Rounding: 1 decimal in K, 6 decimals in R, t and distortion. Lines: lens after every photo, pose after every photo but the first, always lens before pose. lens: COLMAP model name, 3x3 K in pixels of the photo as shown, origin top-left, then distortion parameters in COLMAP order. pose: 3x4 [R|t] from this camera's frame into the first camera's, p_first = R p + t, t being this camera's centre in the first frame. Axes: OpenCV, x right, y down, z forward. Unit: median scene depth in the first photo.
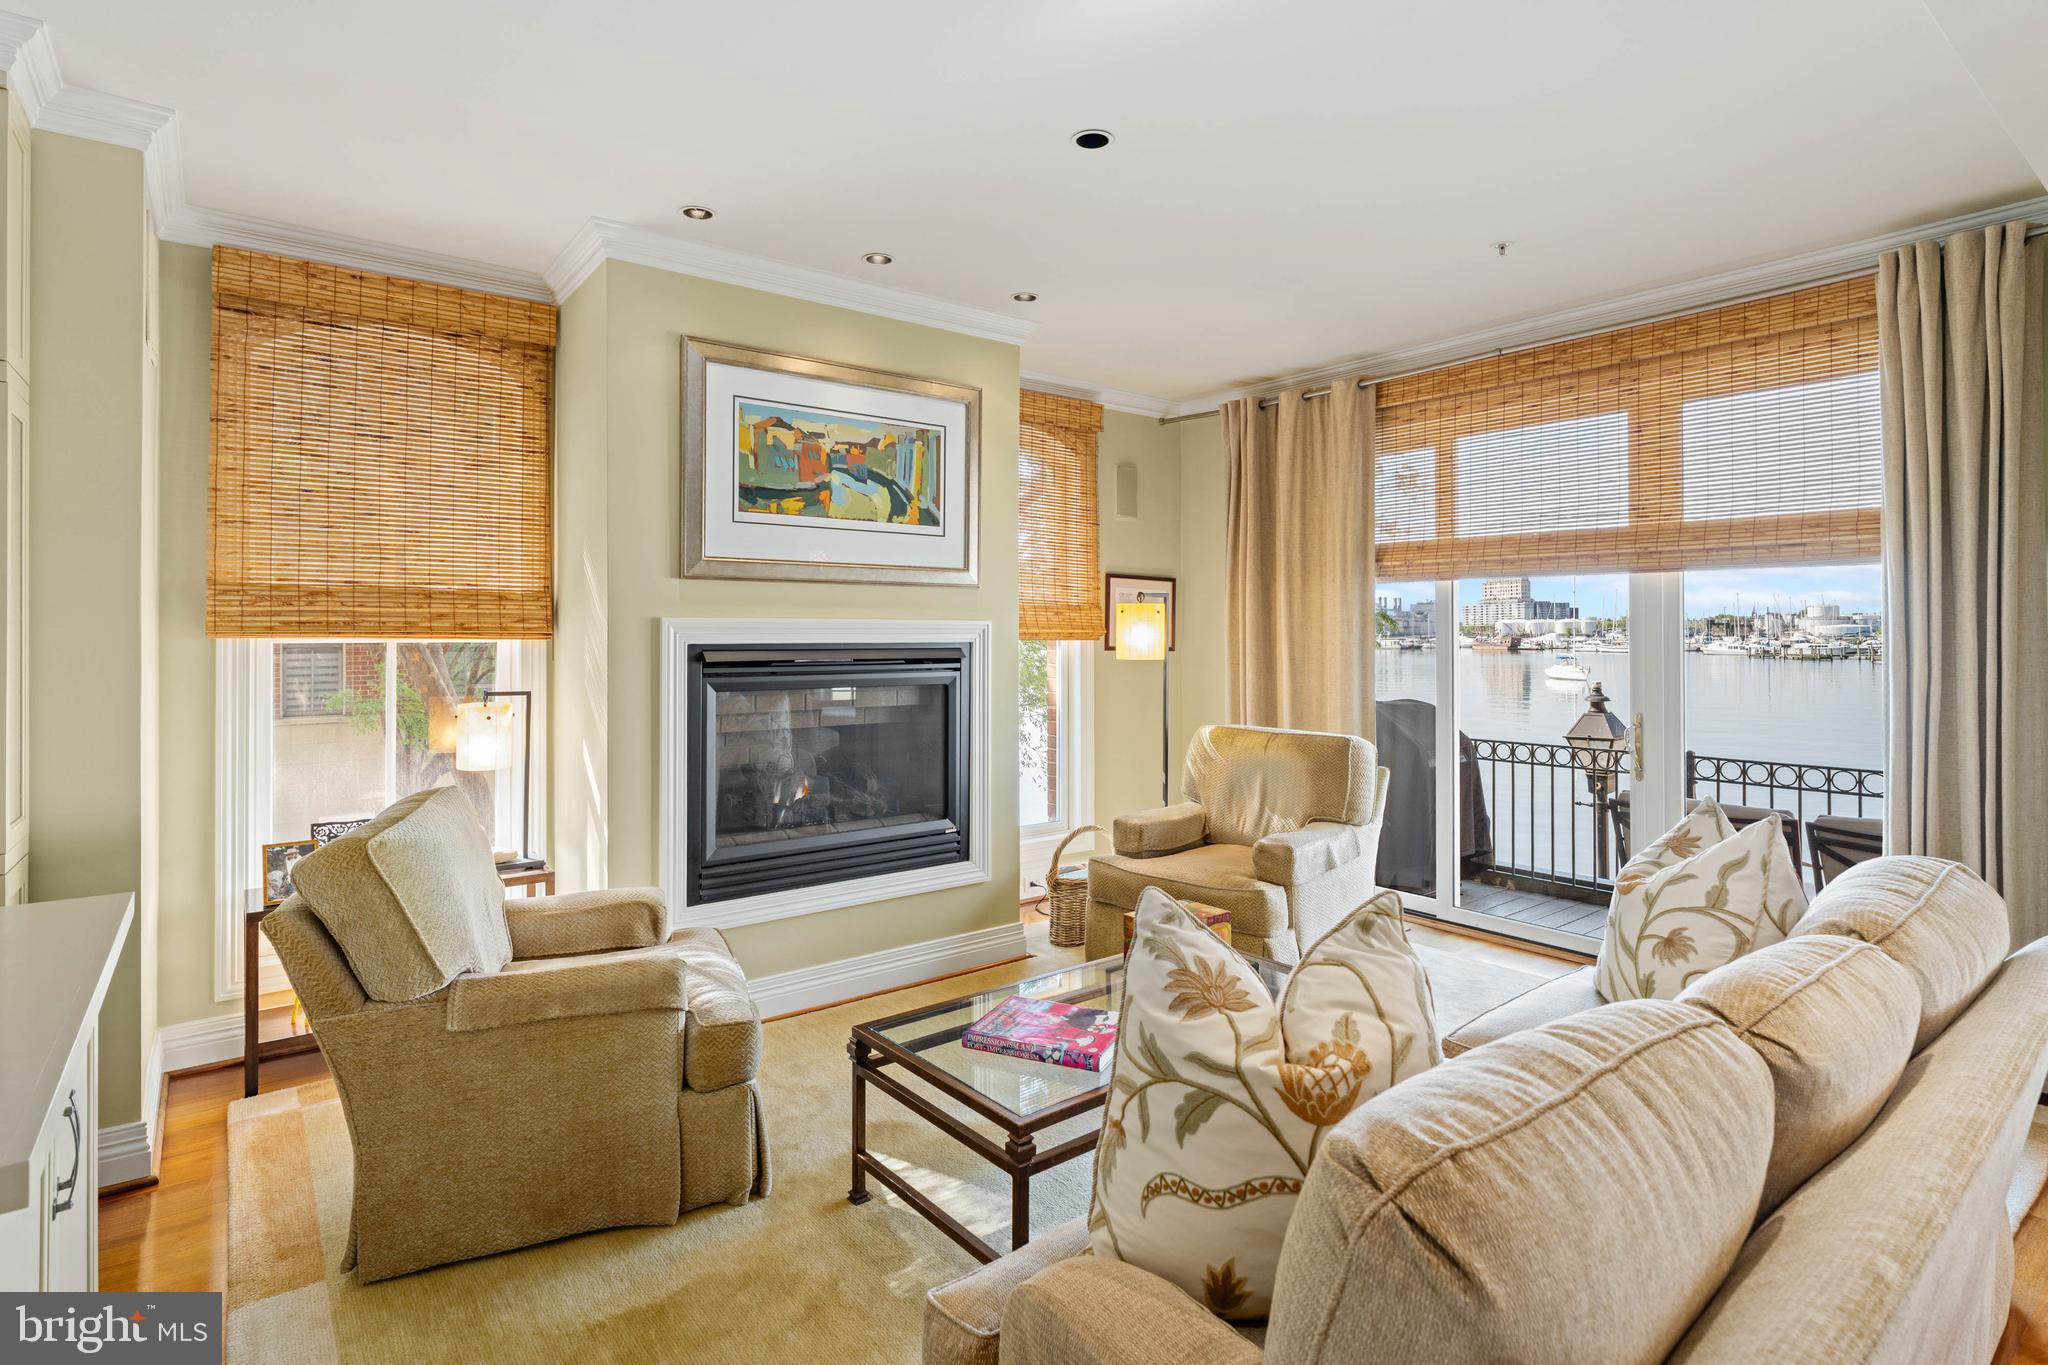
lens RADIAL K [[1033.5, 0, 1027.9], [0, 1033.5, 622.9], [0, 0, 1]] dist [-0.012957, 0.001412]
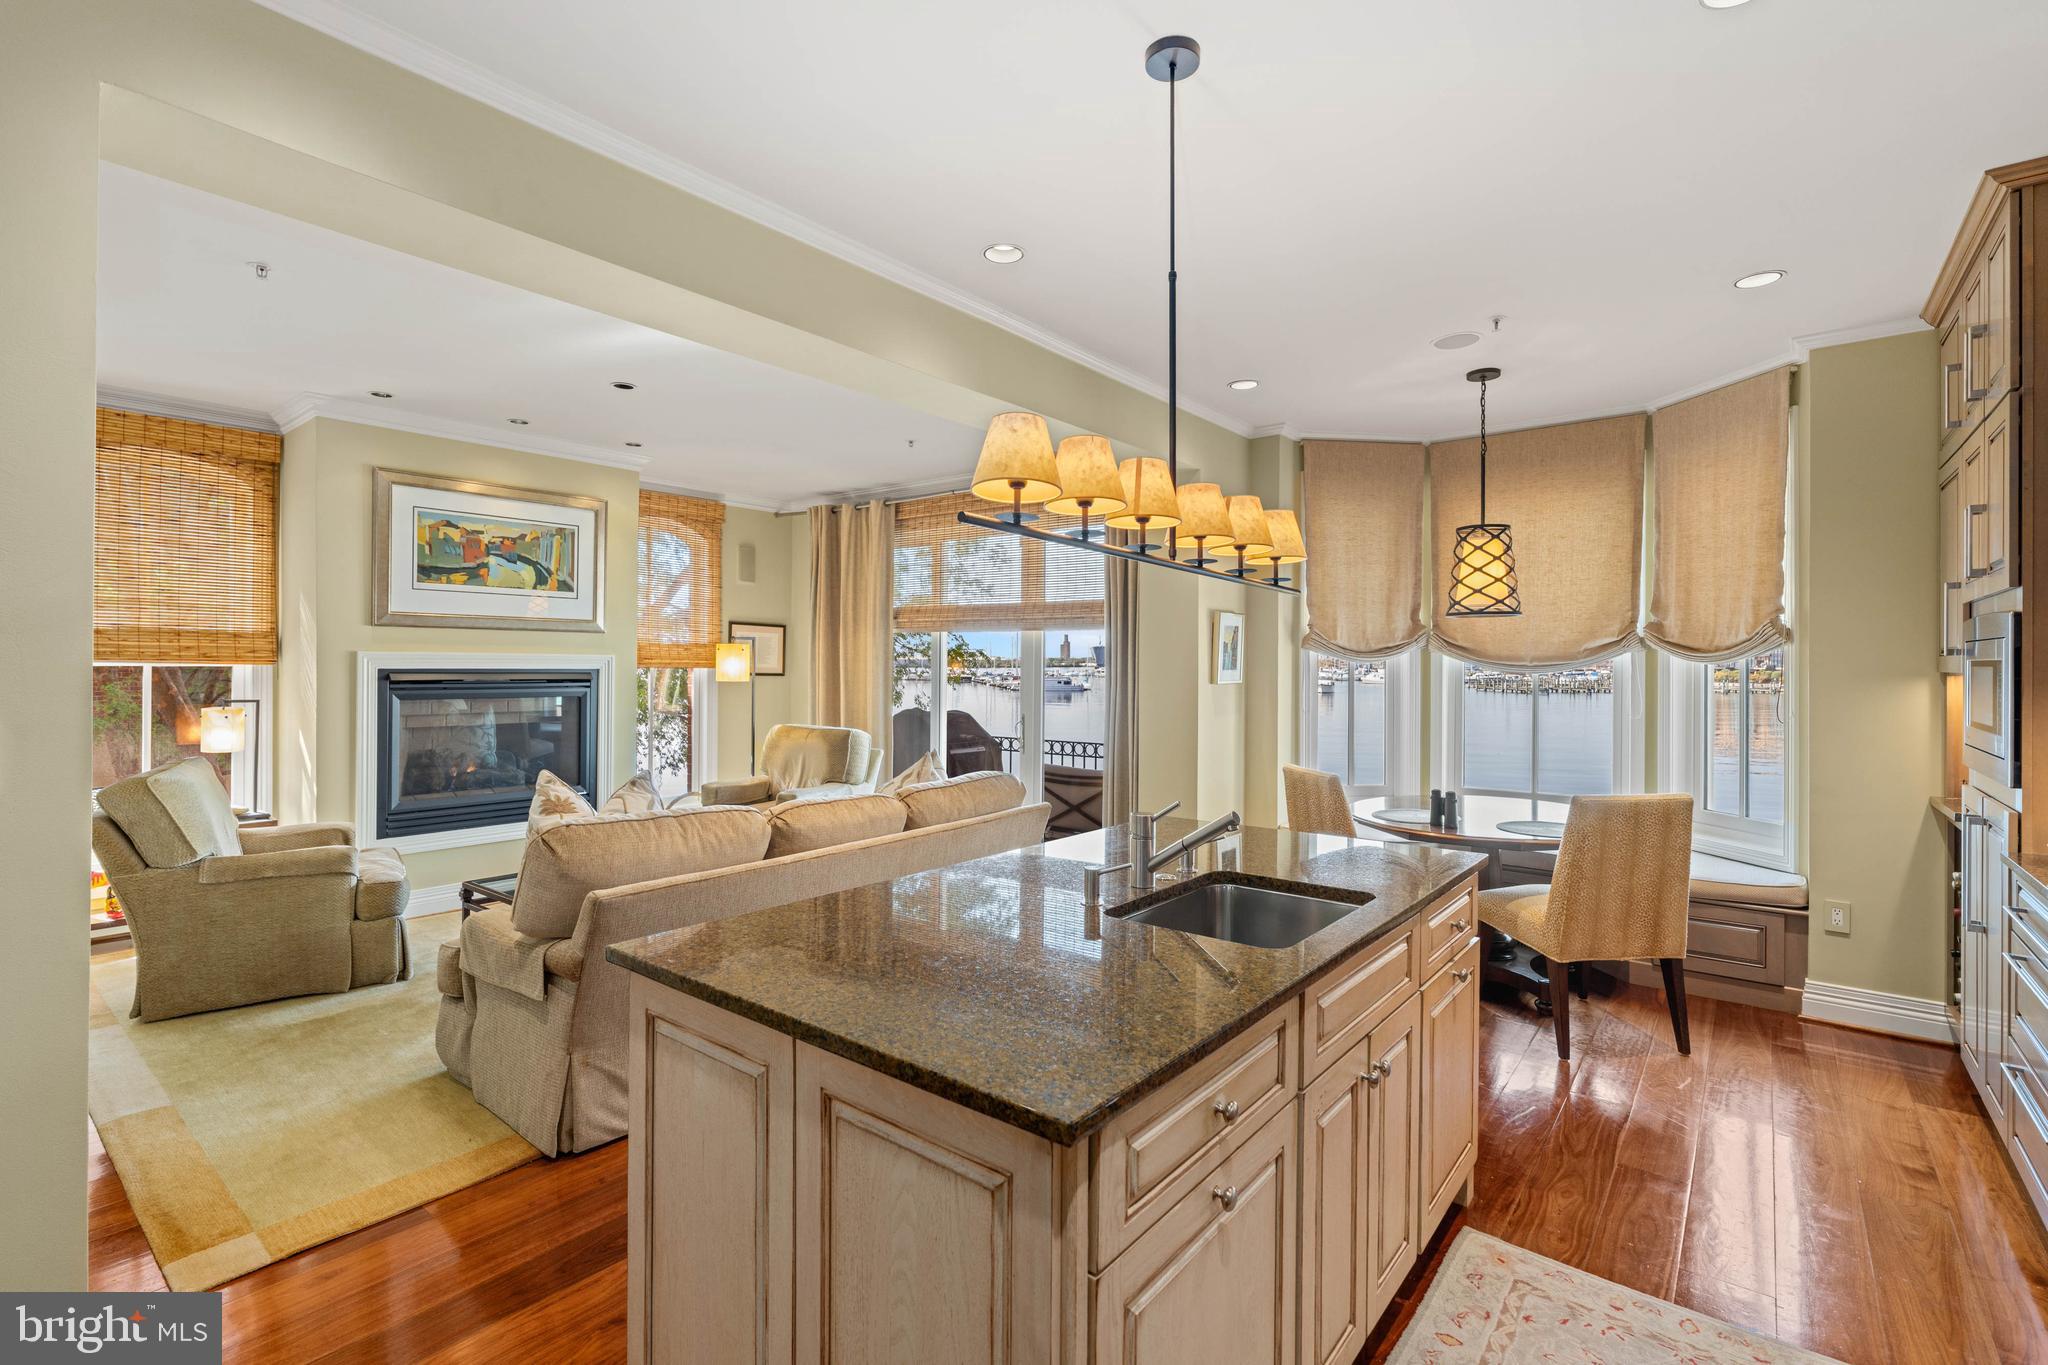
lens RADIAL K [[929.4, 0, 1025.0], [0, 929.4, 666.4], [0, 0, 1]] dist [-0.009181, 0.001285]
pose [[0.973224, 0.008503, 0.229699, 0.270147], [-0.011886, 0.999840, 0.013346, -0.011569], [-0.229549, -0.015719, 0.973170, -0.520174]]
